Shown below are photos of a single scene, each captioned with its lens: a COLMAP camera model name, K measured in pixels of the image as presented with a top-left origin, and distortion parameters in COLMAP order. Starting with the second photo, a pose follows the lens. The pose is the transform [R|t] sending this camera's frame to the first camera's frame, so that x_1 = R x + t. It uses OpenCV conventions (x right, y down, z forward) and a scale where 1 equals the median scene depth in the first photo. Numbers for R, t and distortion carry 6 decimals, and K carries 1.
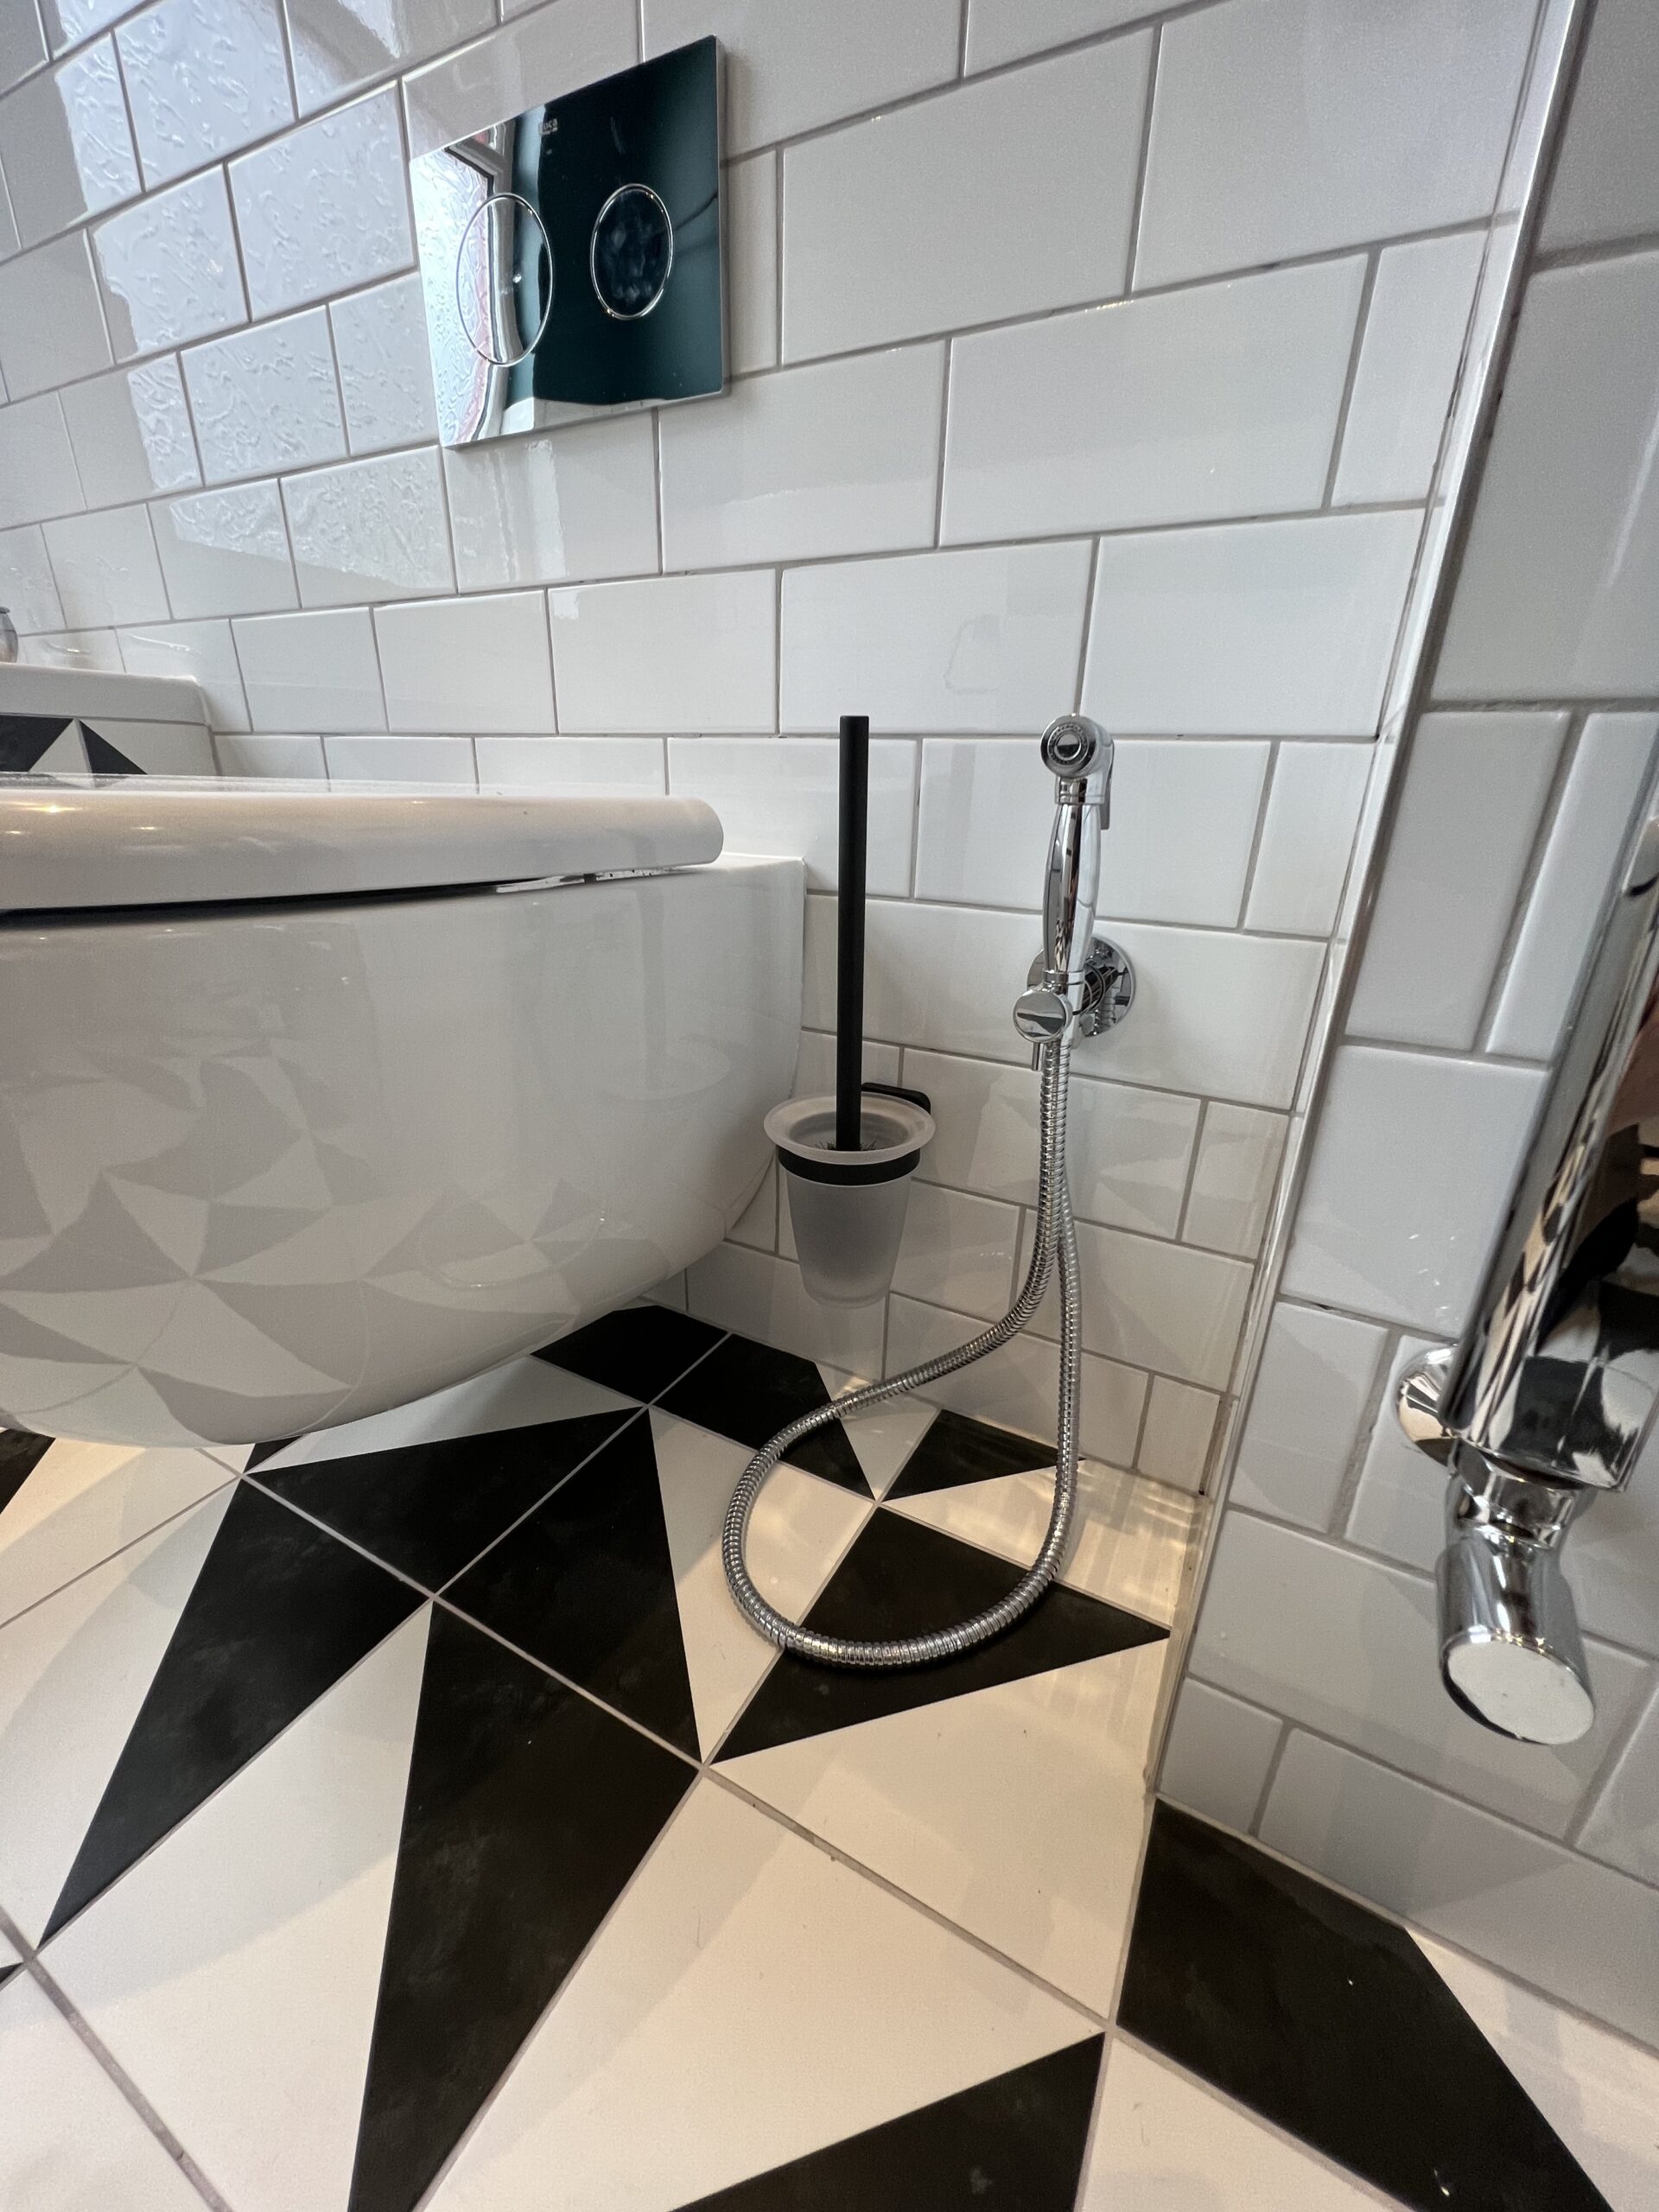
lens RADIAL K [[887.3, 0, 812.9], [0, 887.3, 1110.6], [0, 0, 1]] dist [0.000825, 0.000146]
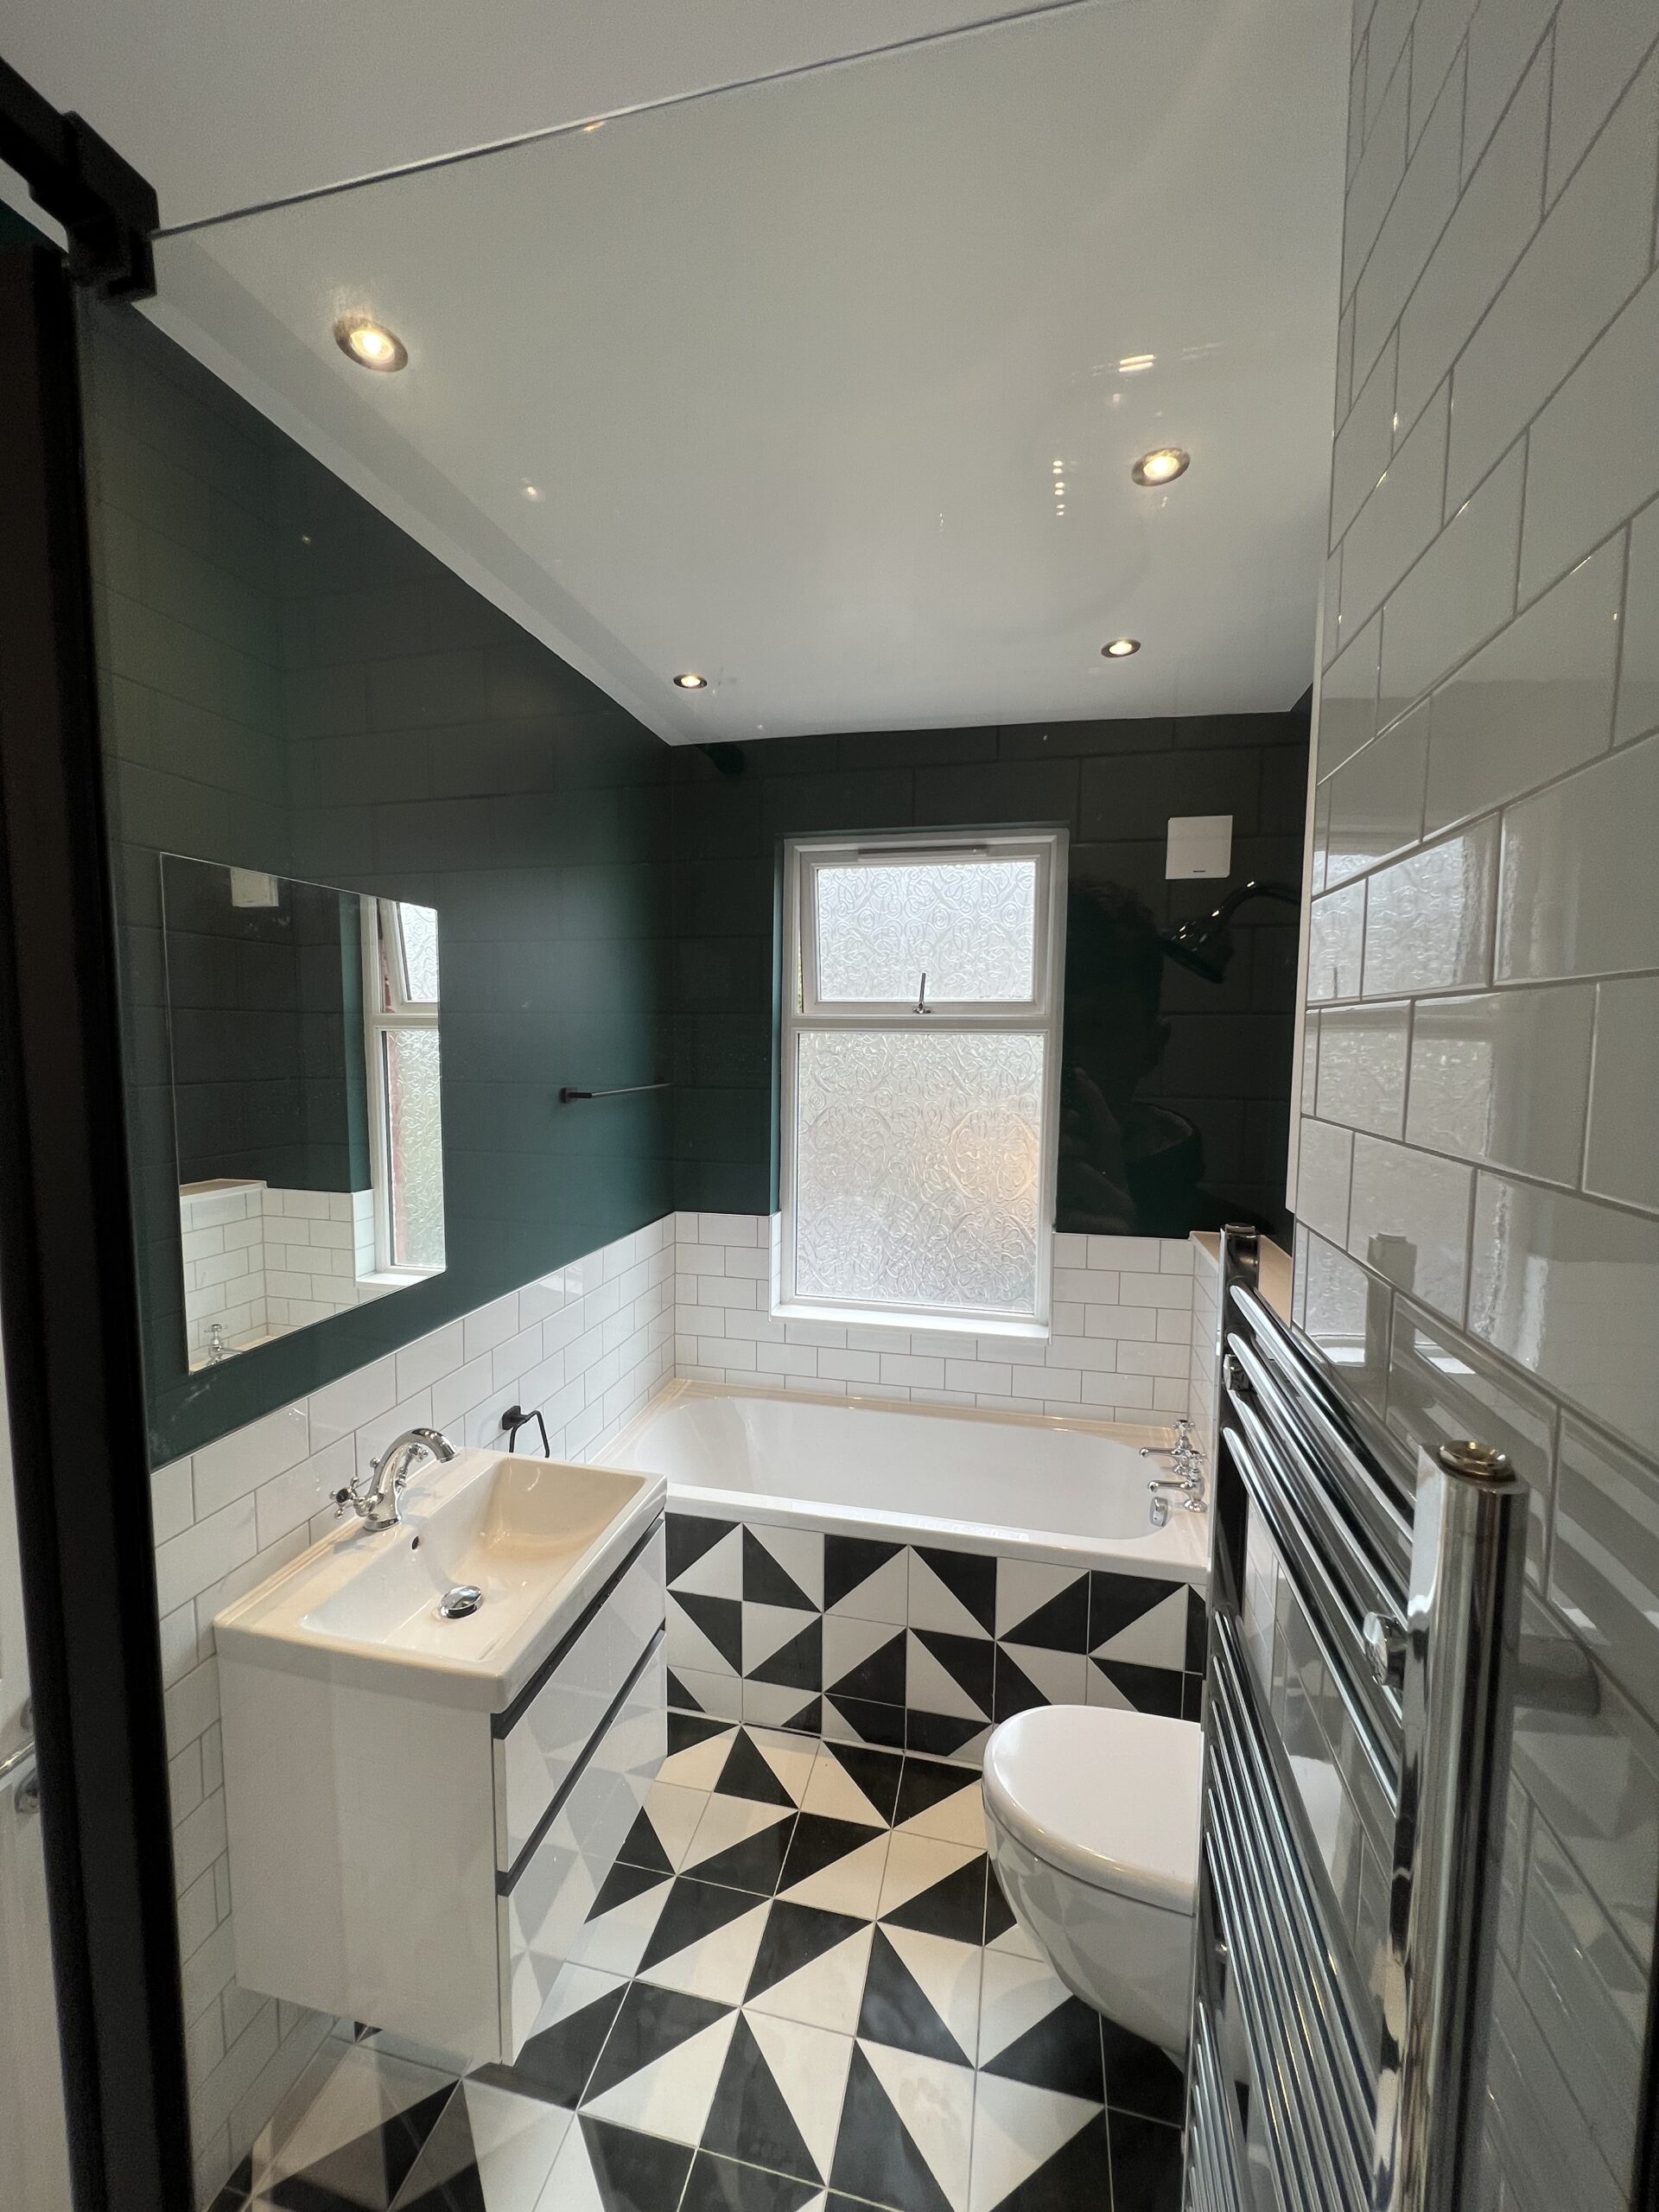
lens RADIAL K [[889.1, 0, 820.2], [0, 889.1, 1108.6], [0, 0, 1]] dist [0.001371, 0.000184]
pose [[0.269000, 0.063556, -0.961041, 1.511549], [-0.349316, 0.936319, -0.035854, -1.631631], [0.897562, 0.345352, 0.274071, -1.334922]]
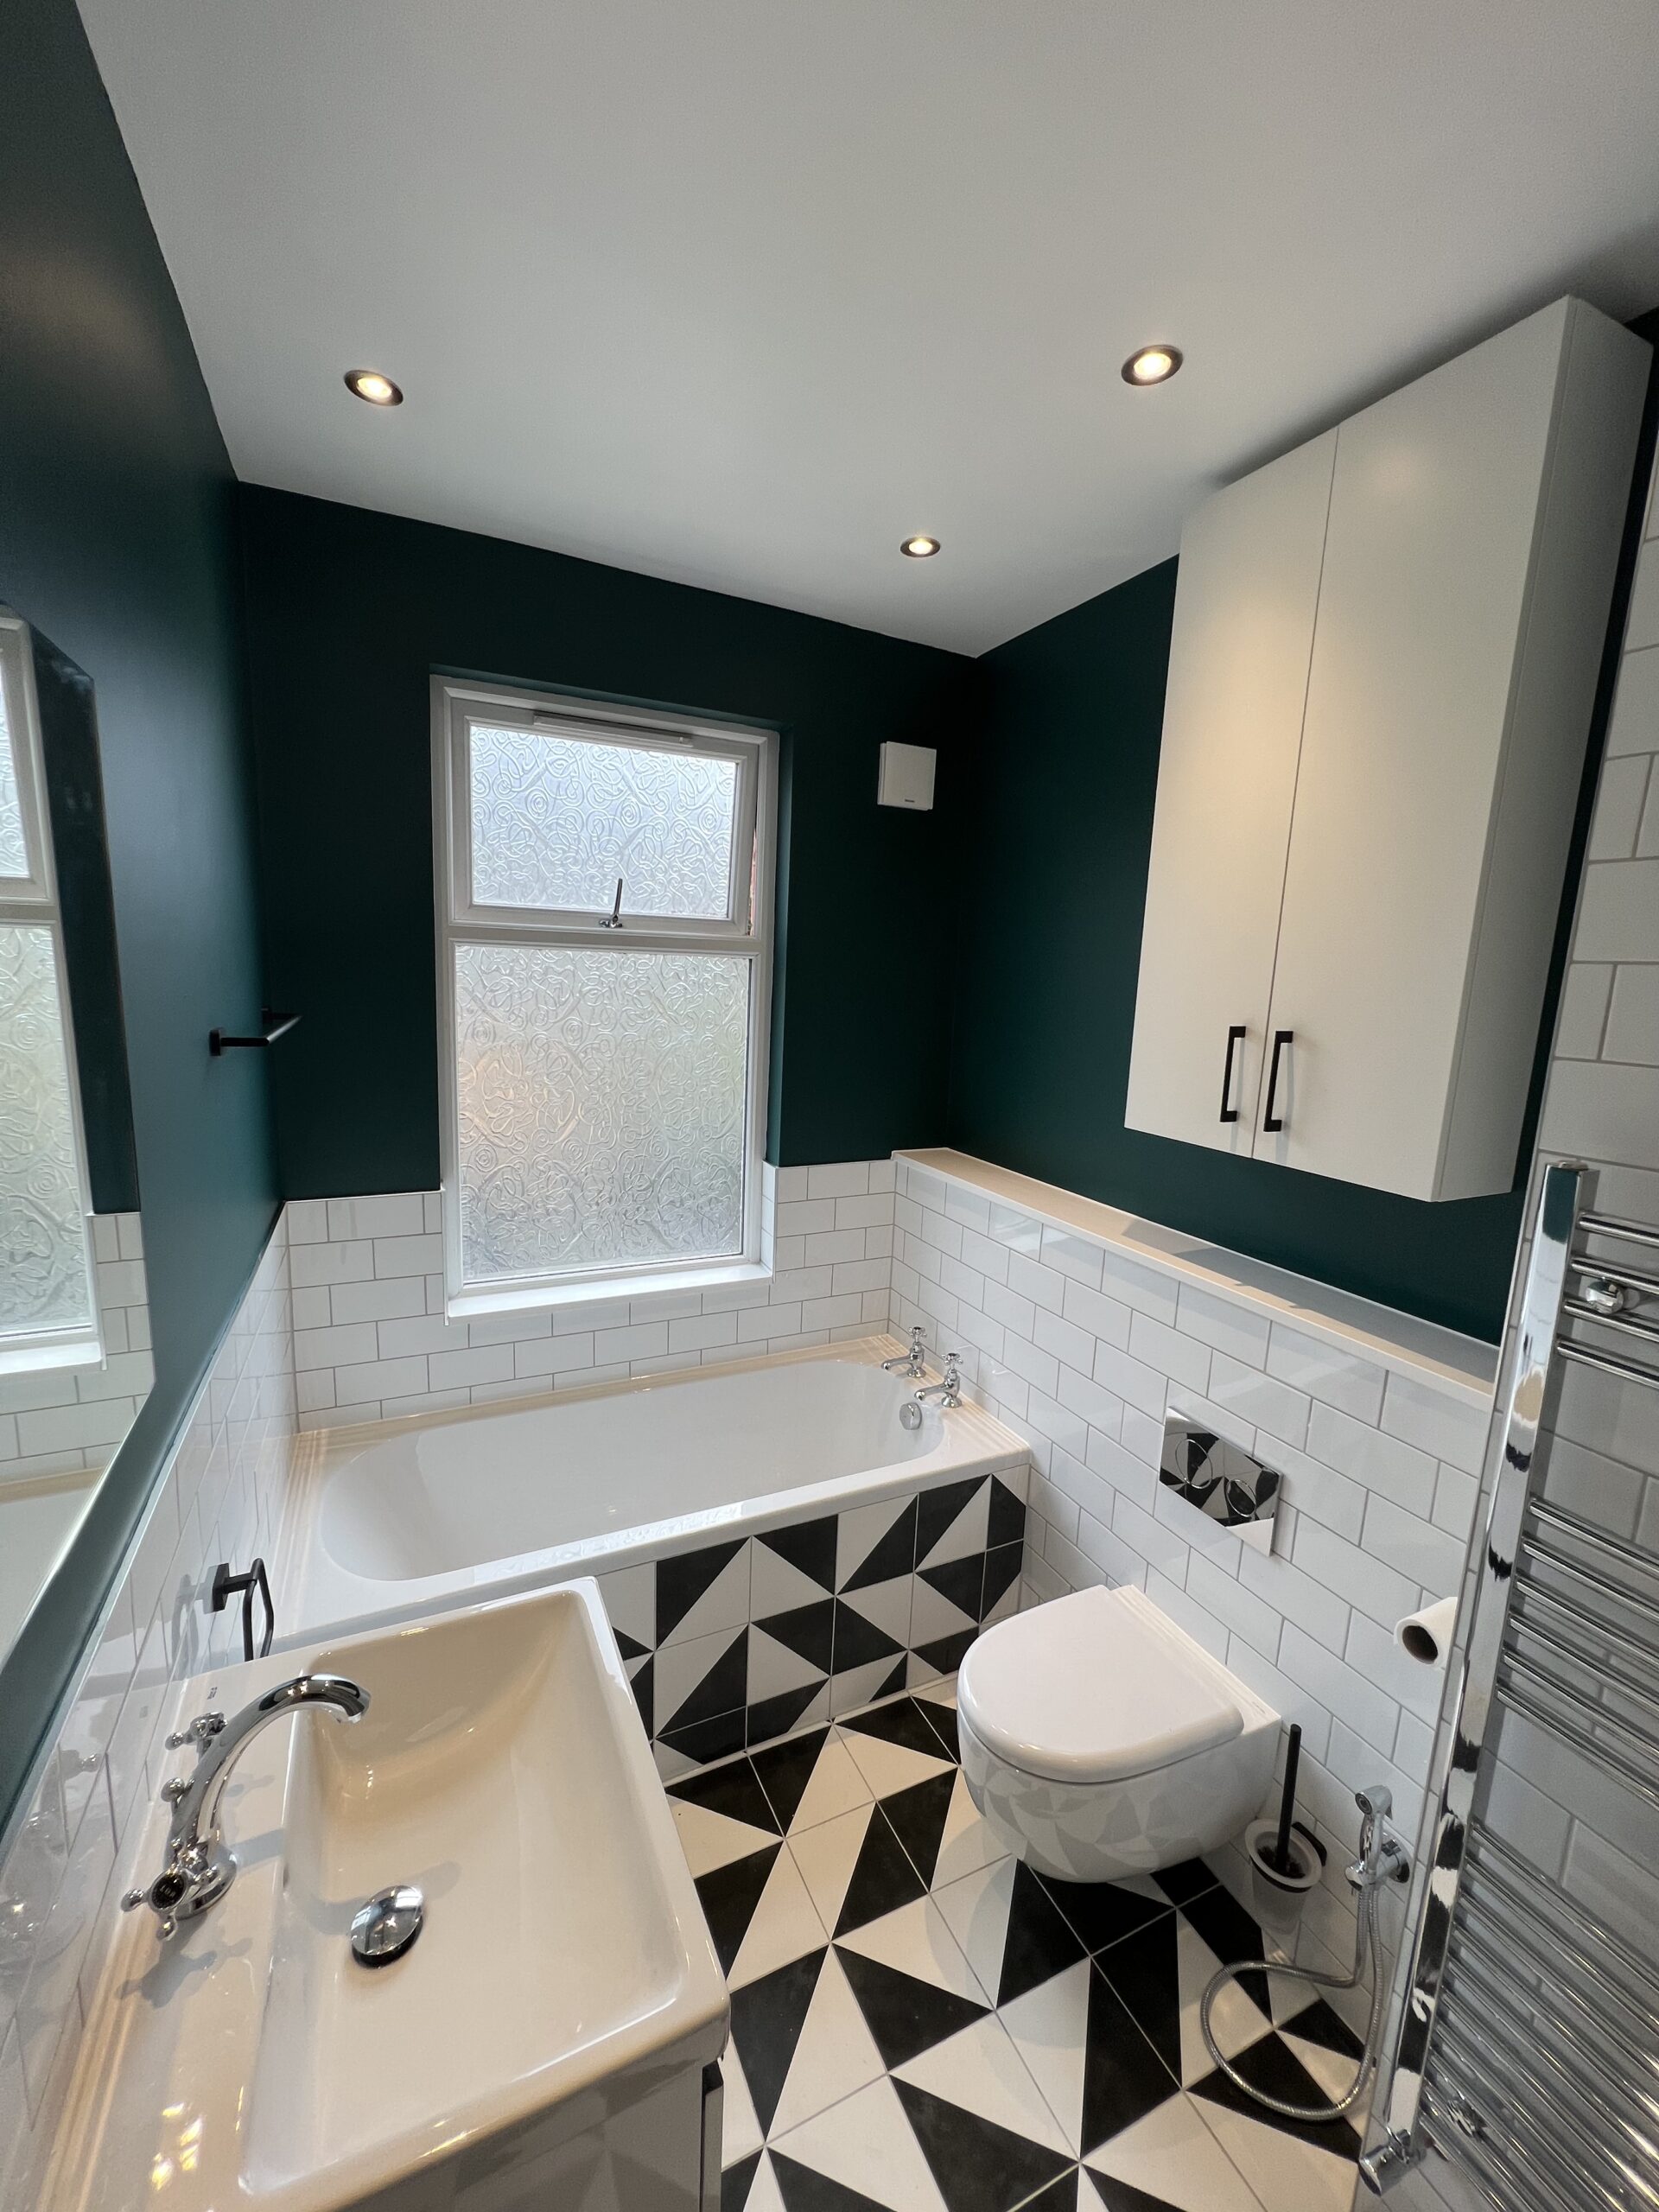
lens RADIAL K [[889.1, 0, 820.2], [0, 889.1, 1108.6], [0, 0, 1]] dist [0.001371, 0.000184]
pose [[0.813244, 0.107950, -0.571822, 0.187610], [-0.231790, 0.961418, -0.148152, -1.312654], [0.533767, 0.253027, 0.806889, -2.234260]]
